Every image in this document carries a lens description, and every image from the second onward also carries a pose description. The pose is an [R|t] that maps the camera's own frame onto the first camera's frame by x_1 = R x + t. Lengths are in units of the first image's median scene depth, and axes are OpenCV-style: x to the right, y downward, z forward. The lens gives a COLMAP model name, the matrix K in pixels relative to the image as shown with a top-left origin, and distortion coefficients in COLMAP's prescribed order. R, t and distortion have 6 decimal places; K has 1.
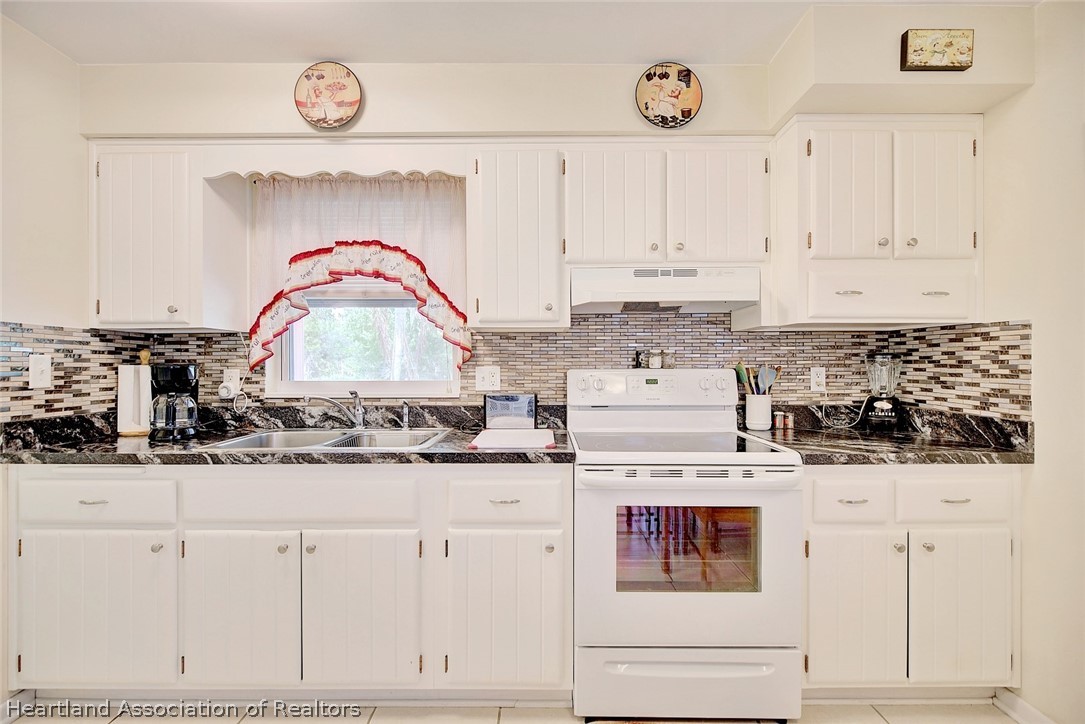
lens RADIAL K [[493.2, 0, 542.7], [0, 493.2, 361.6], [0, 0, 1]] dist [0.000217, -0.003288]
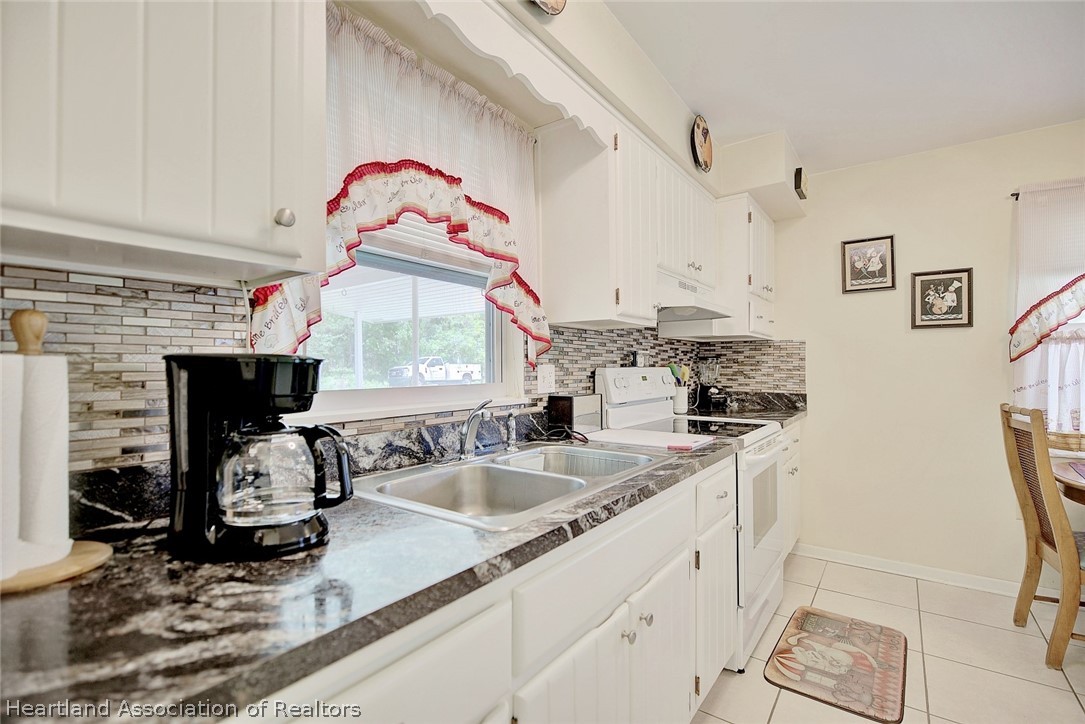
lens RADIAL K [[493.2, 0, 545.5], [0, 493.2, 362.6], [0, 0, 1]] dist [0.000217, -0.003288]
pose [[0.583492, 0.005754, 0.812098, -0.907929], [-0.002201, 0.999982, -0.005504, 0.011997], [-0.812116, 0.001424, 0.583495, 0.562718]]
